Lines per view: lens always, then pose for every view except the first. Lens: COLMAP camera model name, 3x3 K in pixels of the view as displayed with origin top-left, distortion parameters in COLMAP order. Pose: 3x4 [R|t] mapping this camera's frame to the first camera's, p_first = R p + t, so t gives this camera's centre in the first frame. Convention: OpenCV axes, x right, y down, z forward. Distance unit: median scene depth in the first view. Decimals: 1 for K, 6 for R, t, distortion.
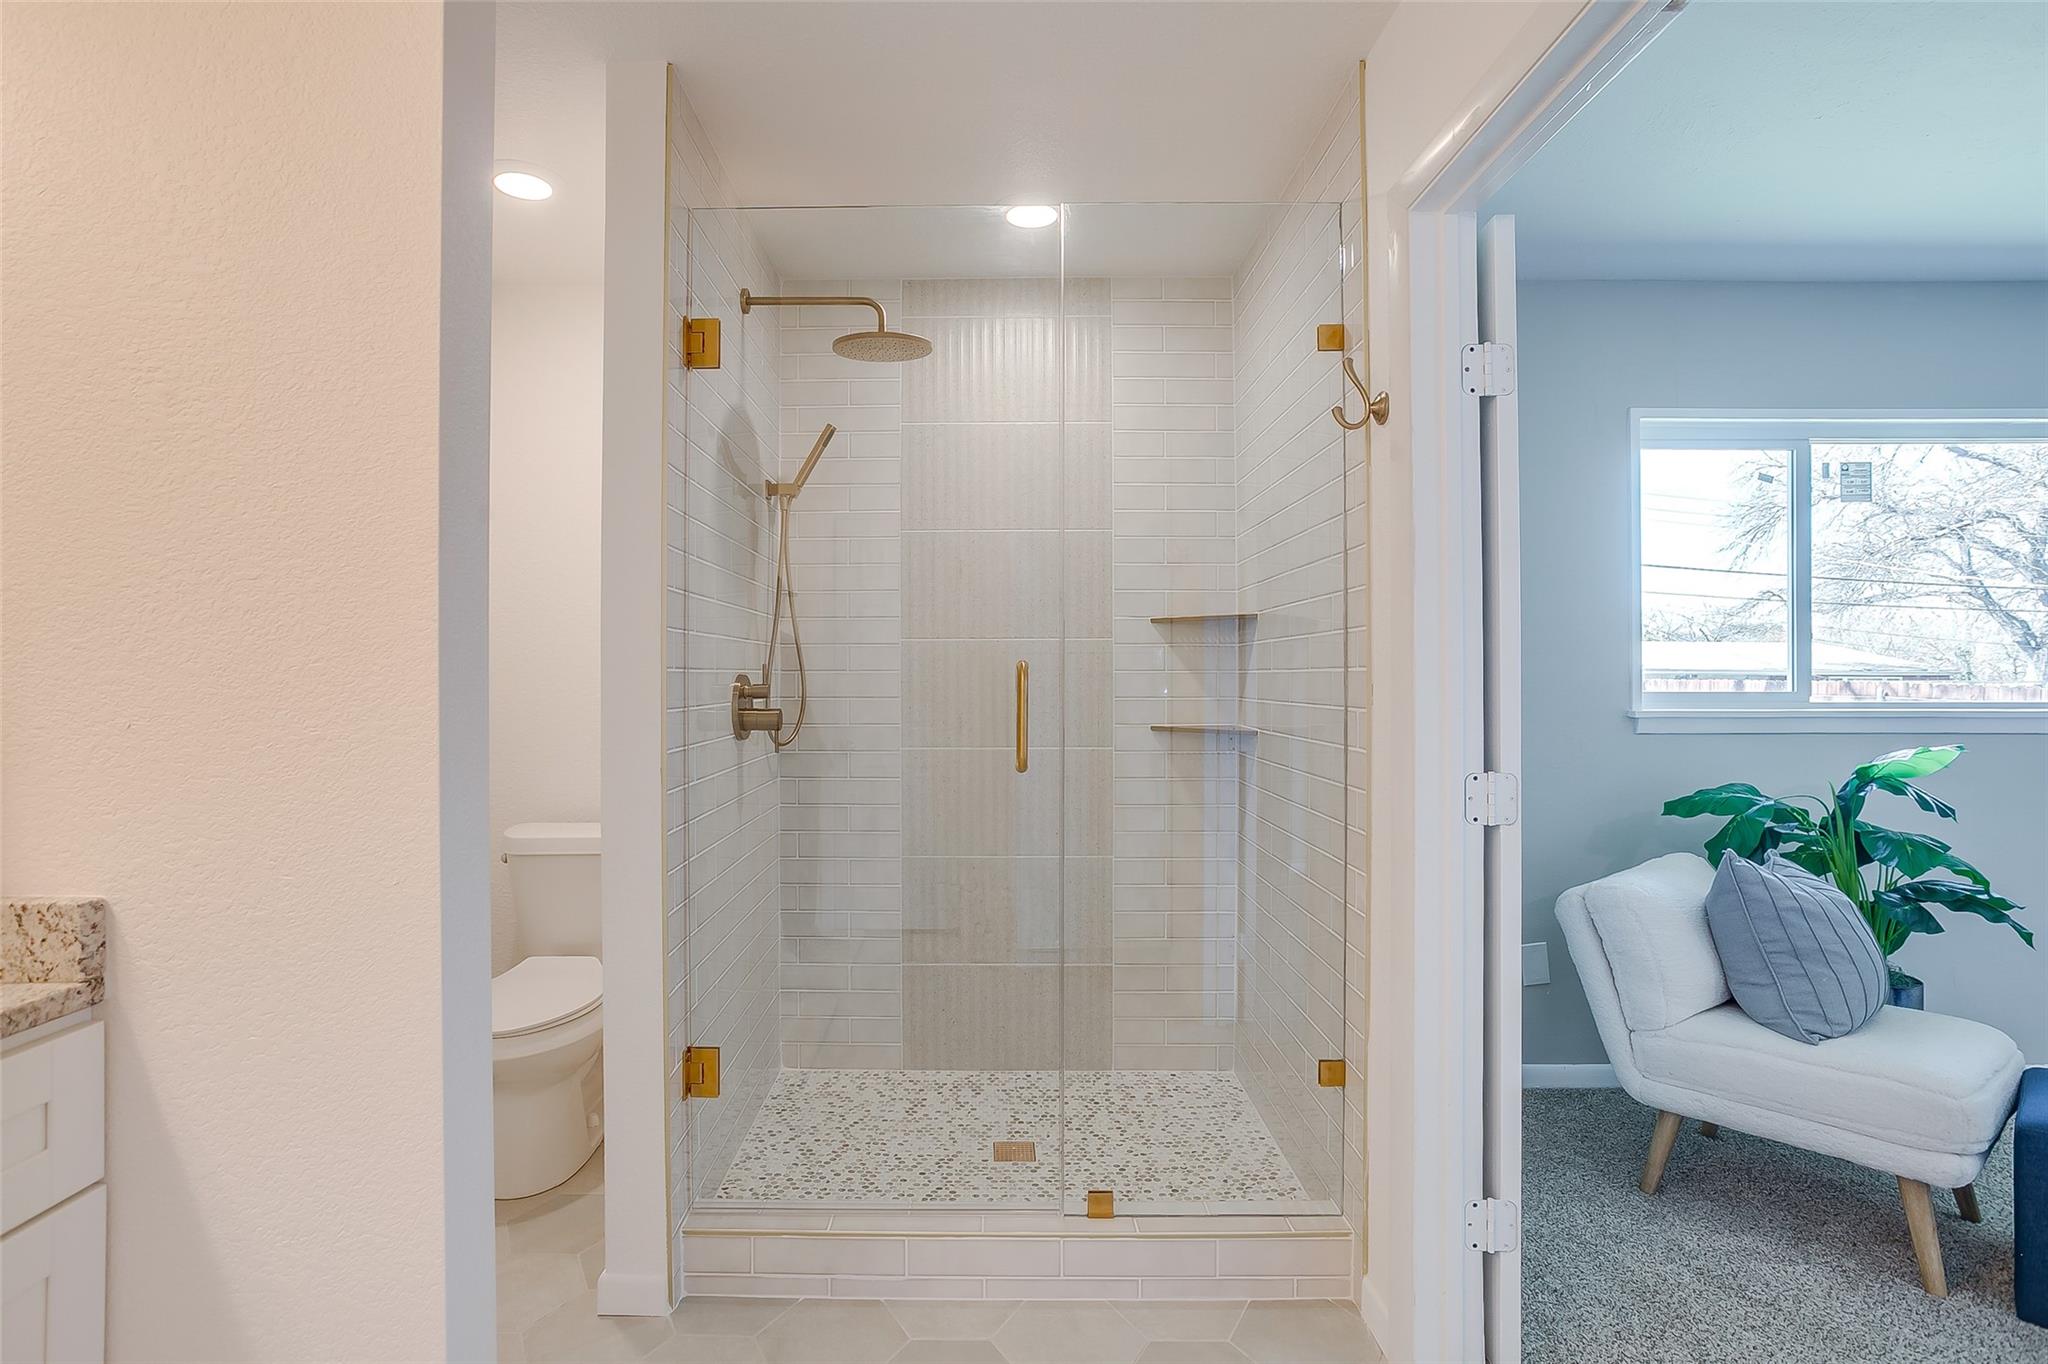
lens RADIAL K [[1007.9, 0, 1024.0], [0, 1007.9, 682.0], [0, 0, 1]] dist [-0.043847, 0.035668]
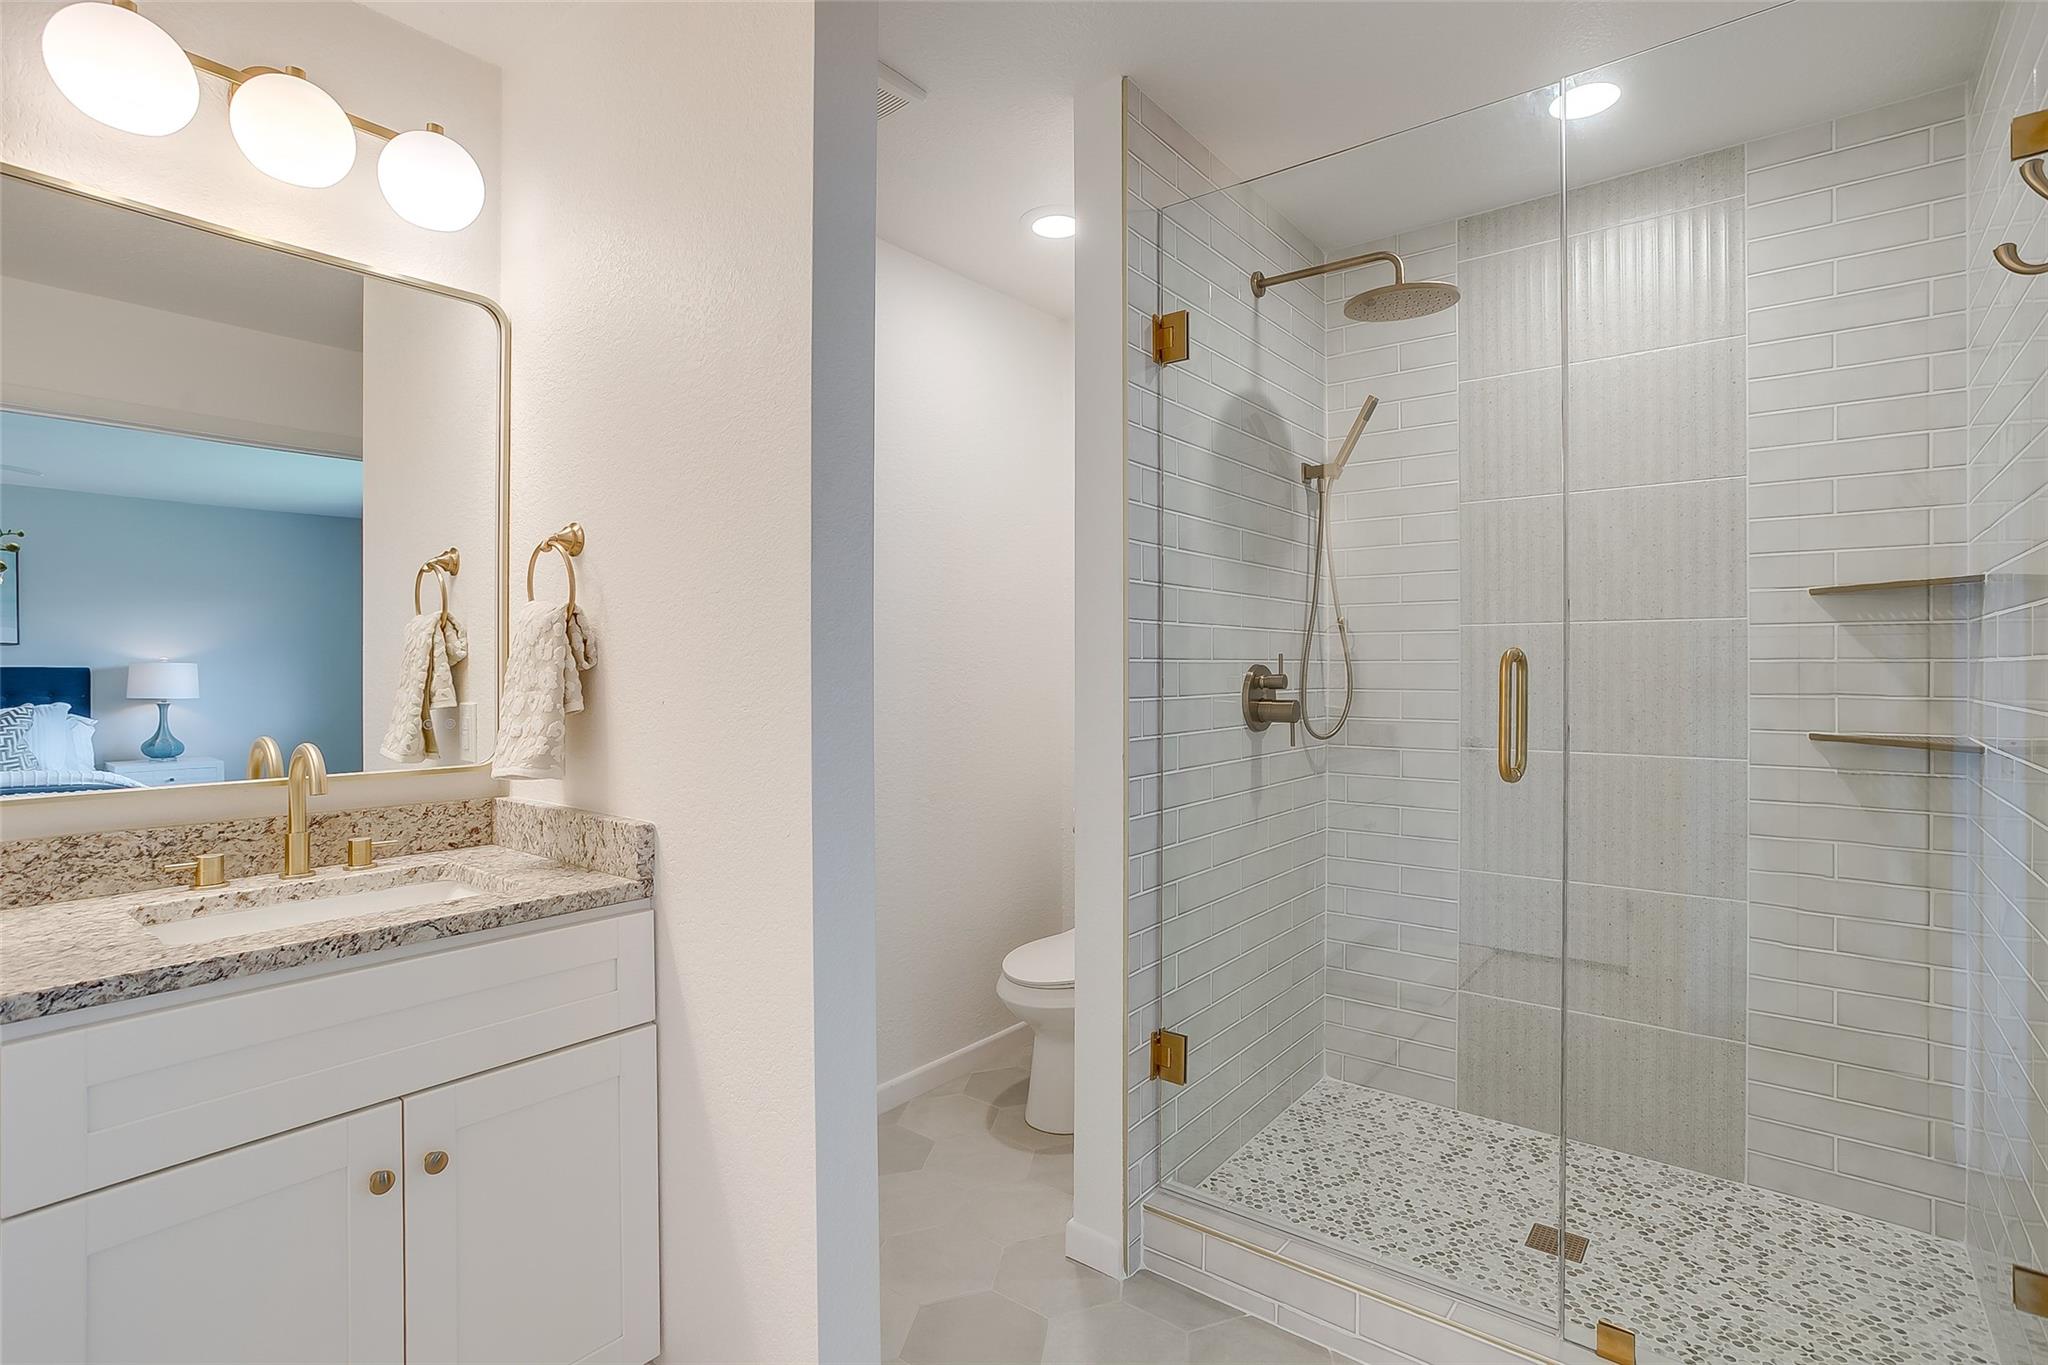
lens RADIAL K [[1013.2, 0, 1024.6], [0, 1013.2, 674.1], [0, 0, 1]] dist [-0.044850, 0.030551]
pose [[0.791341, 0.005736, -0.611348, 0.142167], [-0.004774, 0.999983, 0.003203, -0.000350], [0.611356, 0.000384, 0.791356, 0.078475]]
